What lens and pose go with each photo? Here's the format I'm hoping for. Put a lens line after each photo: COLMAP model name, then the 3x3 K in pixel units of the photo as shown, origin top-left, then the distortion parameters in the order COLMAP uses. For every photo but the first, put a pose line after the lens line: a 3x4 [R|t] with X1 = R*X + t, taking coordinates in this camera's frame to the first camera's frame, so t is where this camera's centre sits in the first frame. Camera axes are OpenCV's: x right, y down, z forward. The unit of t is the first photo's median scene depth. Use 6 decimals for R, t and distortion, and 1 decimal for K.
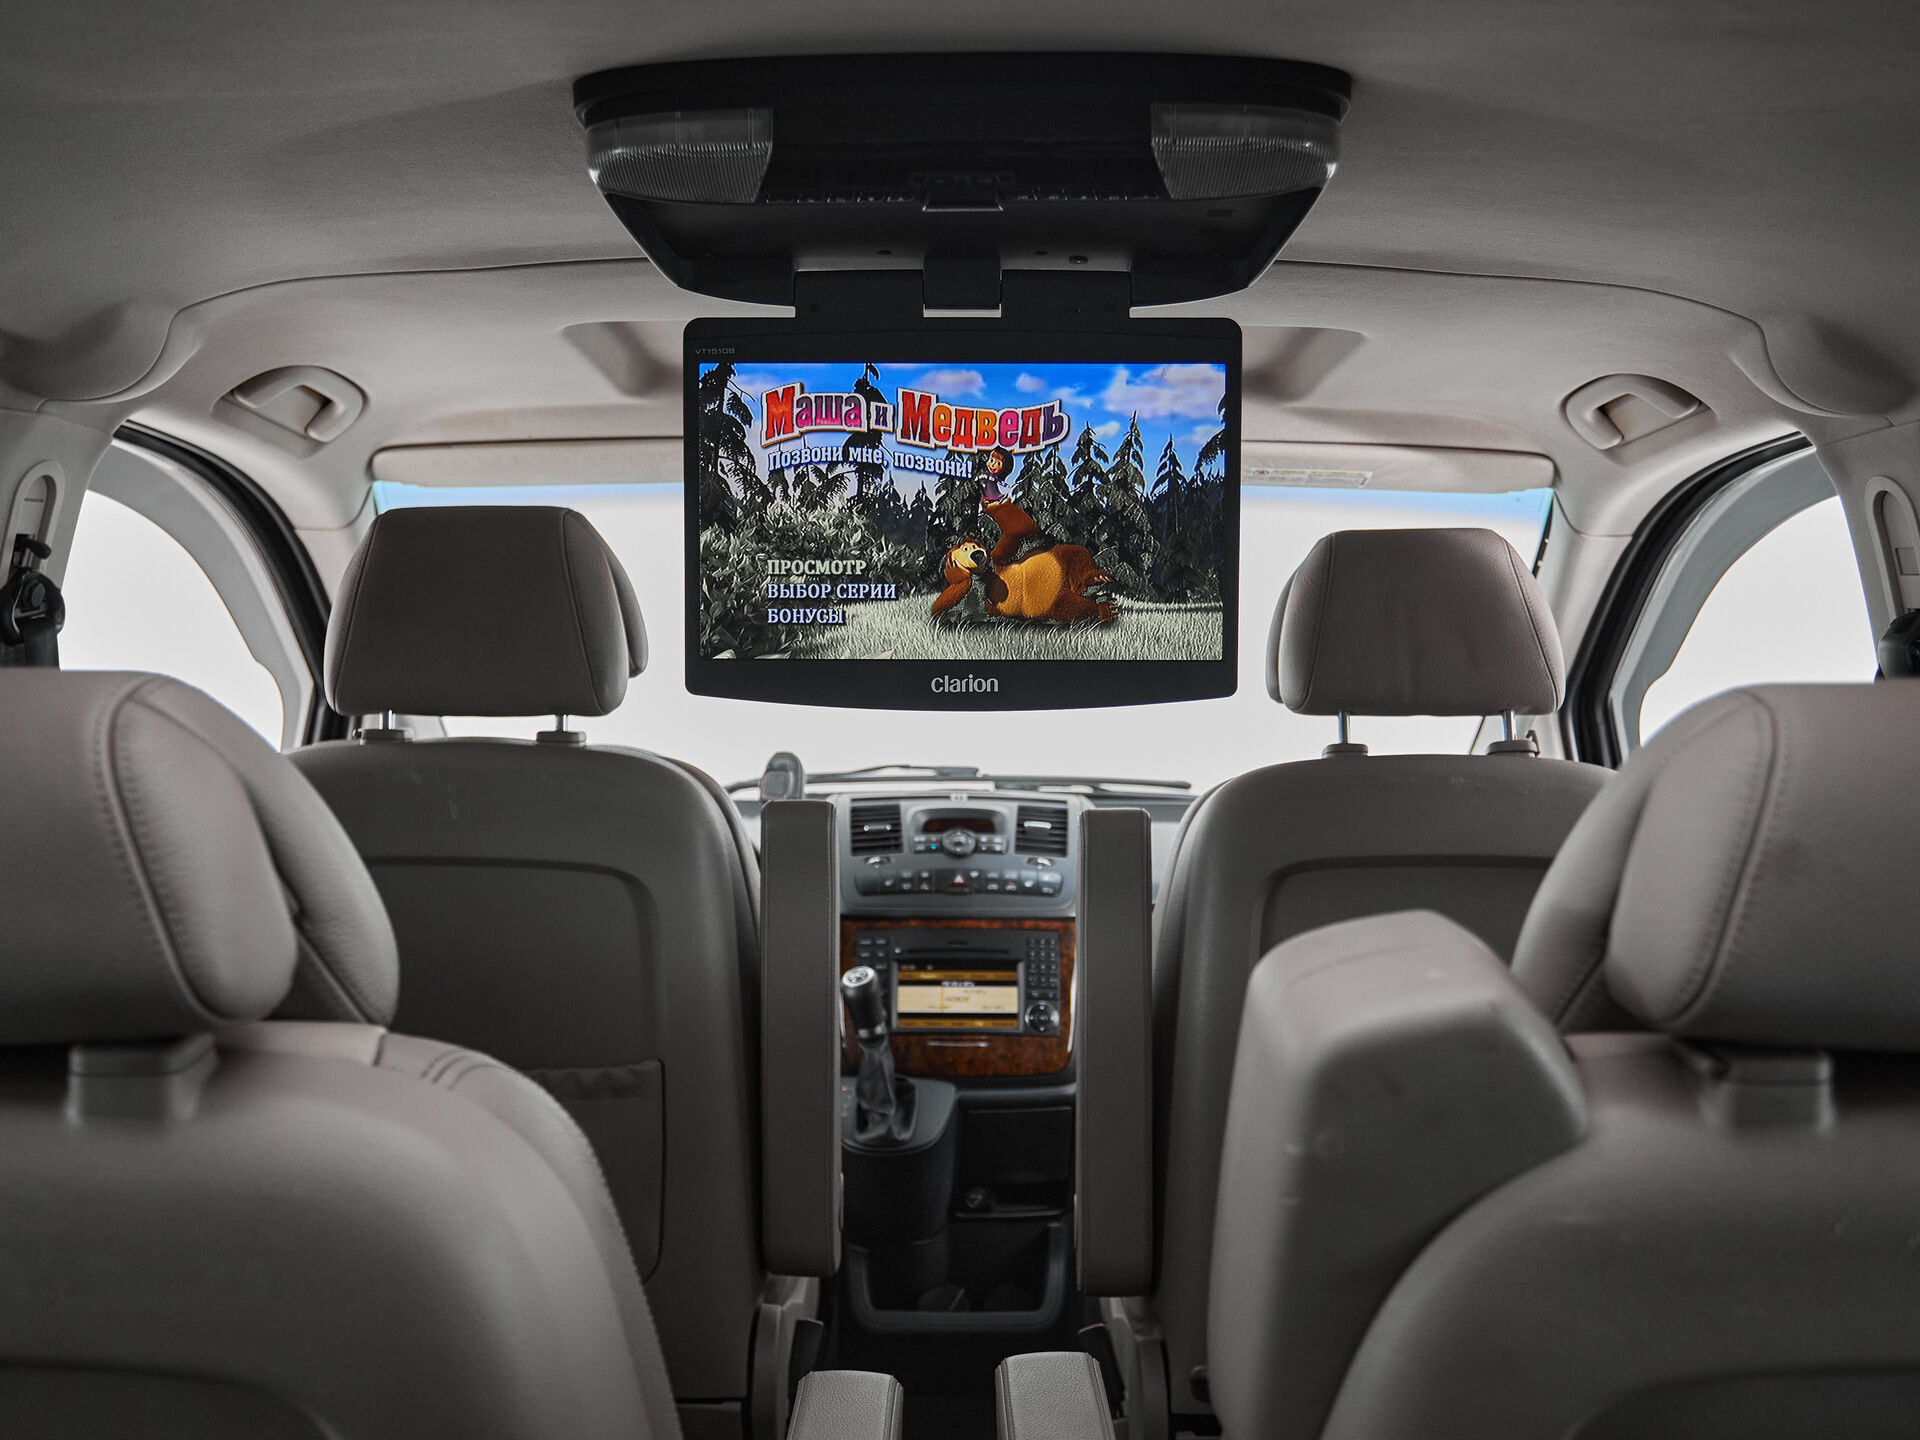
lens RADIAL K [[1789.1, 0, 952.1], [0, 1789.1, 724.6], [0, 0, 1]] dist [-0.124405, 0.000000]
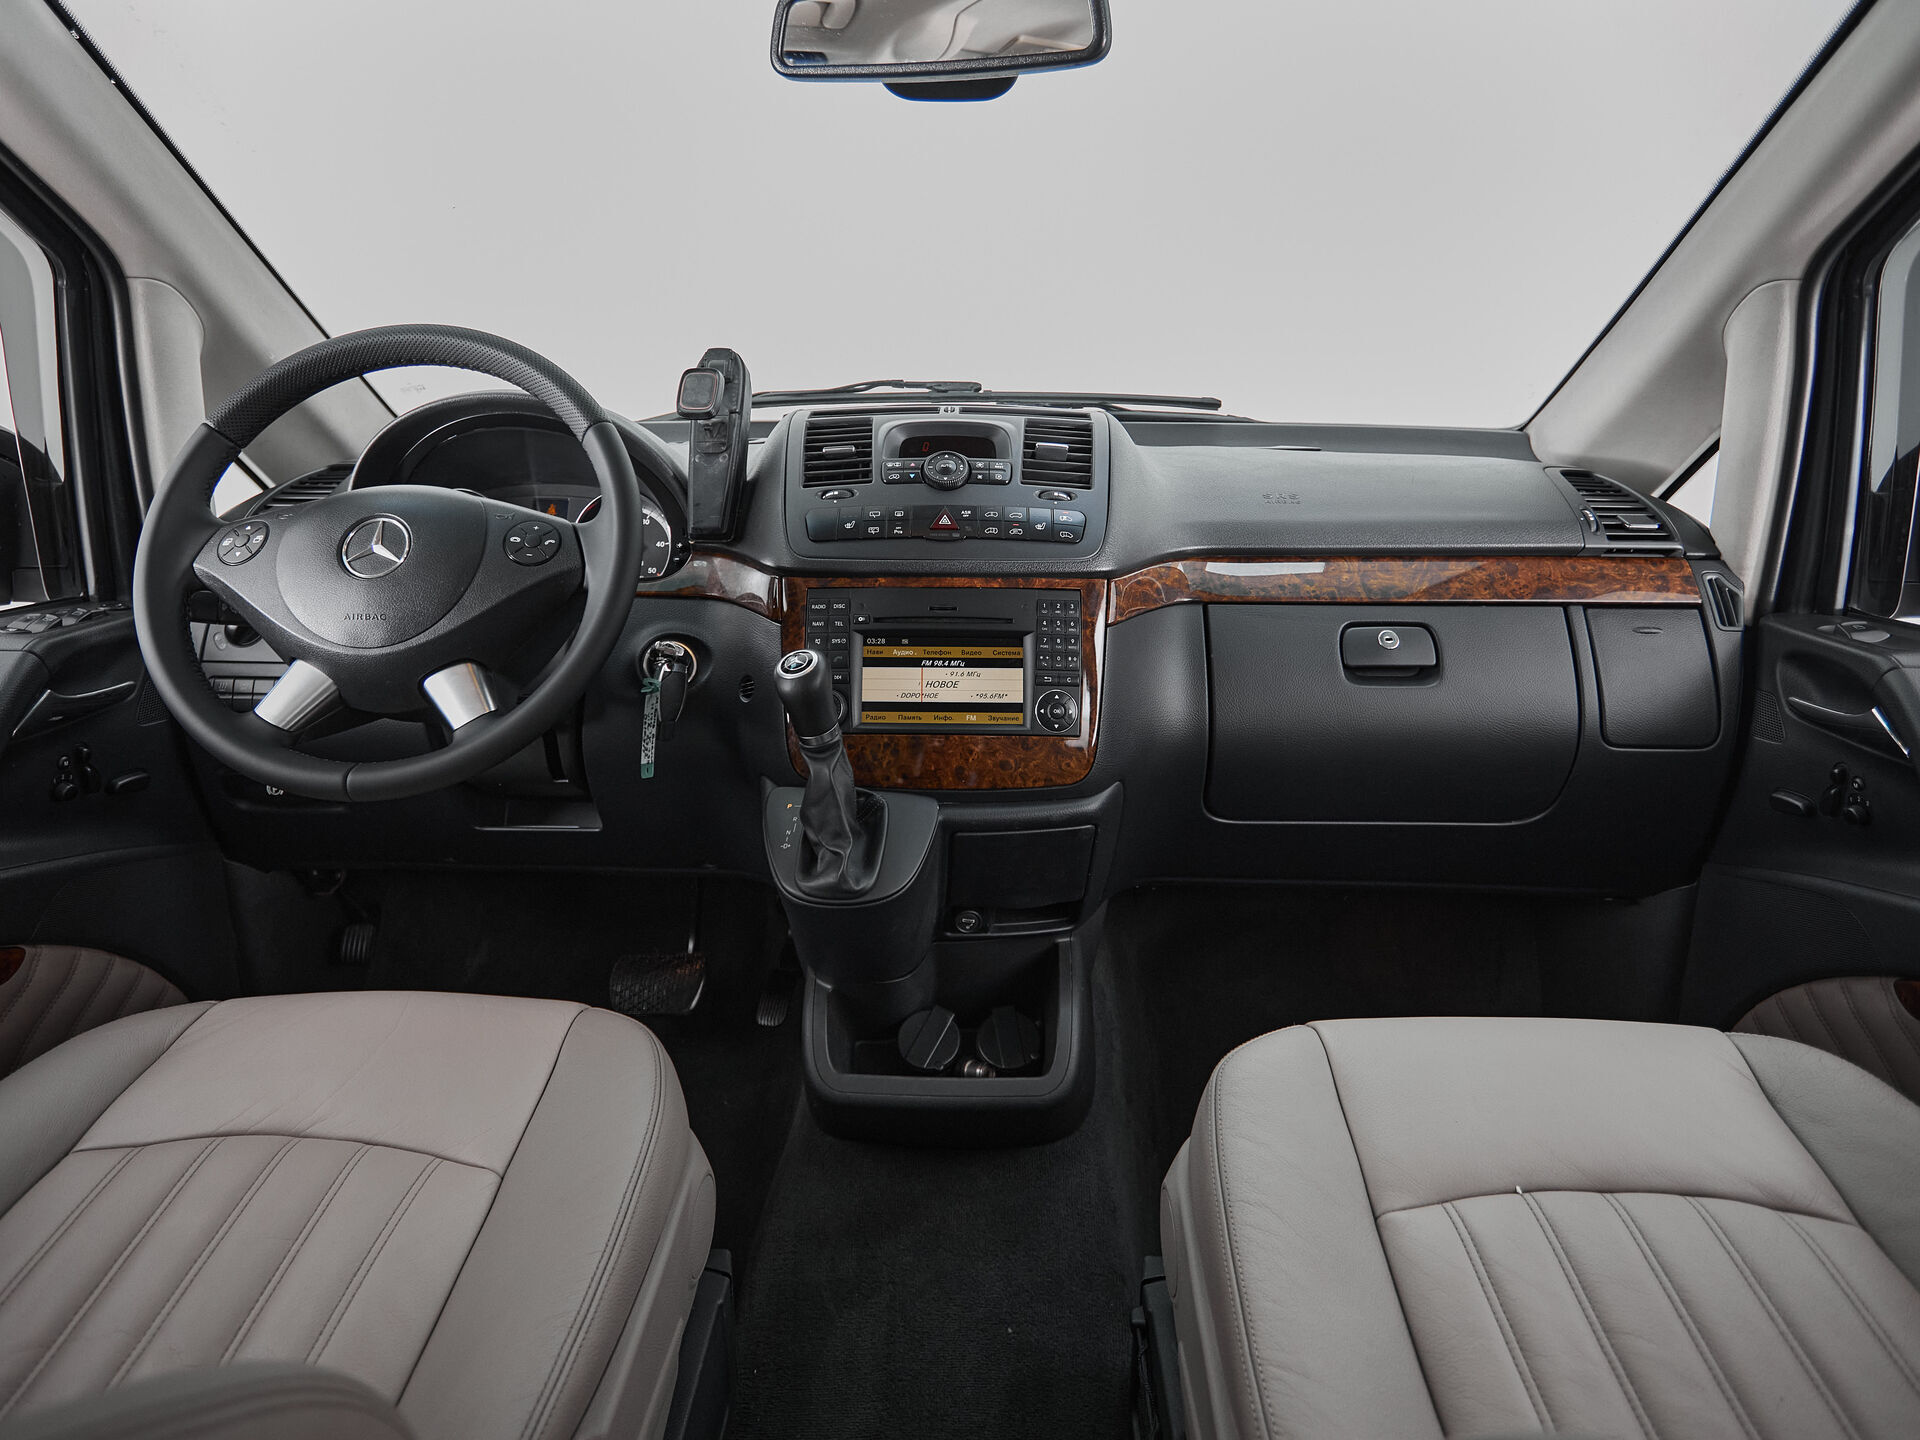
lens RADIAL K [[1098.5, 0, 935.5], [0, 1098.5, 681.0], [0, 0, 1]] dist [0.002916, -0.004717]
pose [[0.999329, 0.003611, -0.036460, 0.016626], [0.005725, 0.967516, 0.252744, 0.036632], [0.036188, -0.252783, 0.966846, 0.551100]]
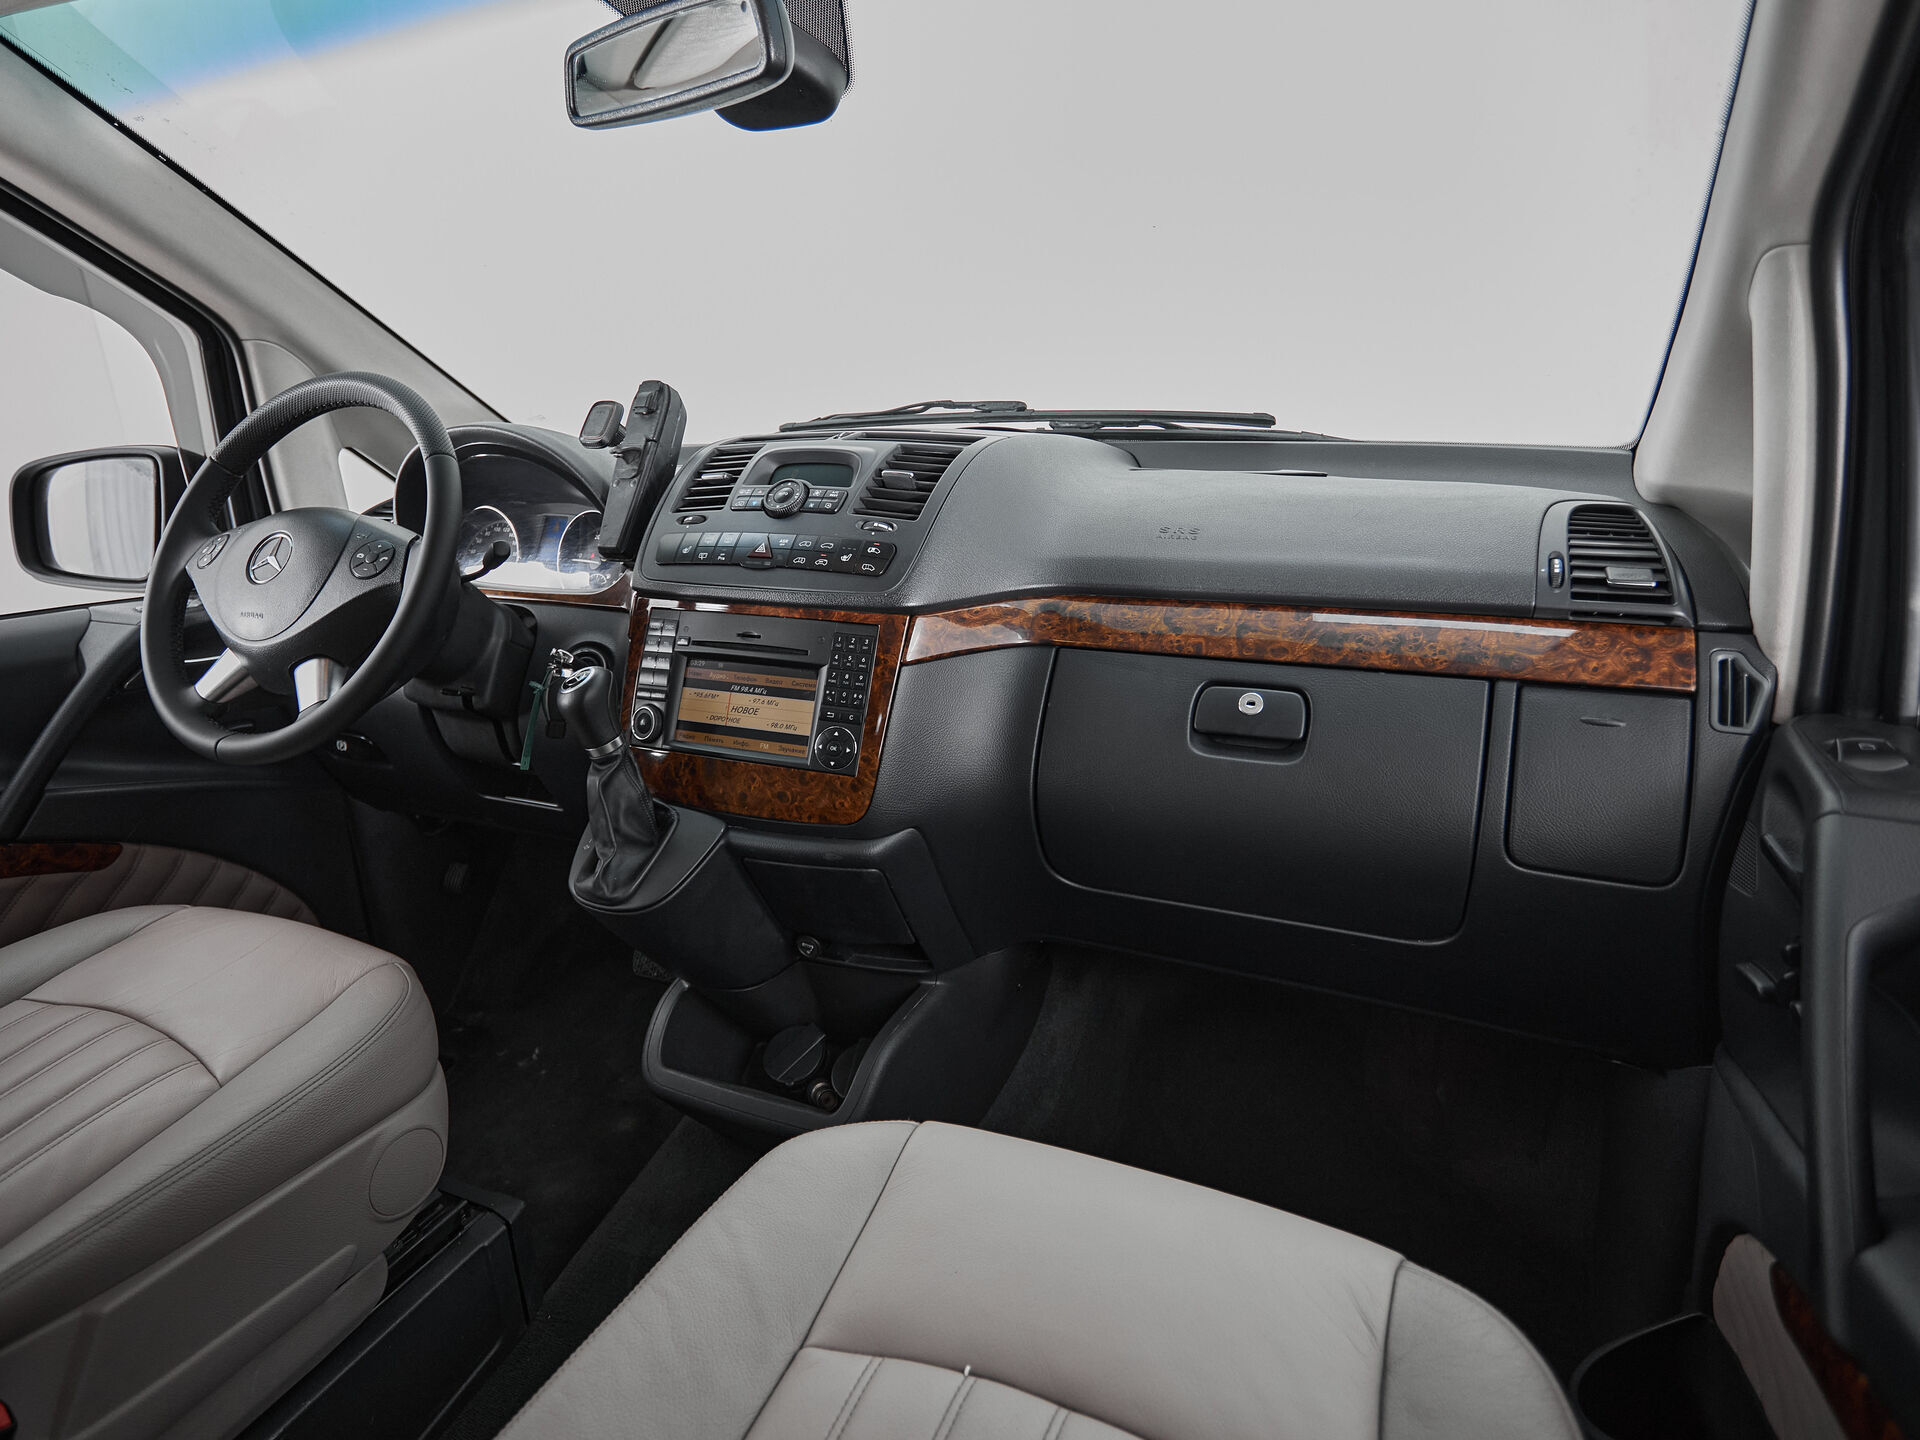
lens RADIAL K [[1058.4, 0, 943.0], [0, 1058.4, 694.2], [0, 0, 1]] dist [-0.002188, -0.001549]
pose [[0.907892, 0.086571, -0.410168, 0.257535], [0.025341, 0.965321, 0.259833, 0.033211], [0.418438, -0.246294, 0.874213, 0.638086]]
